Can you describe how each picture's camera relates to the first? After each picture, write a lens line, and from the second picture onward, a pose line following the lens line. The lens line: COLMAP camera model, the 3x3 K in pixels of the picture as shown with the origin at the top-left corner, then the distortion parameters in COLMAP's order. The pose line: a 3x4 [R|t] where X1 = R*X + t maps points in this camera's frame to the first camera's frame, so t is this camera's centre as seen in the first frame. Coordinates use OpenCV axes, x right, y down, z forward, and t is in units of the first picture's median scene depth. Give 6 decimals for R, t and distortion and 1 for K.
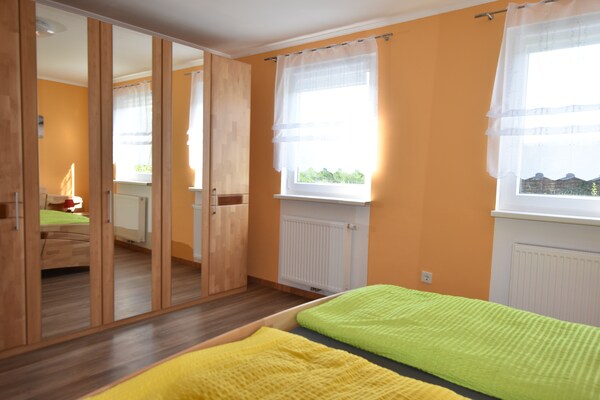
lens RADIAL K [[415.5, 0, 300.0], [0, 415.5, 200.0], [0, 0, 1]] dist [0.010436, 0.005981]
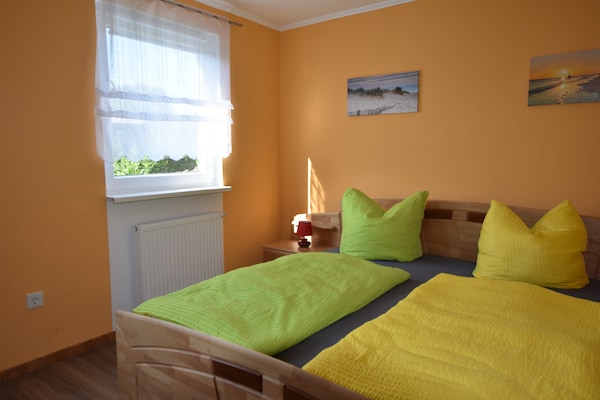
lens RADIAL K [[419.7, 0, 300.0], [0, 419.7, 200.0], [0, 0, 1]] dist [-0.080387, 0.000764]
pose [[-0.063278, -0.130142, 0.989474, -0.604096], [0.075951, 0.987958, 0.134800, -0.076105], [-0.995102, 0.083682, -0.052632, 0.798870]]
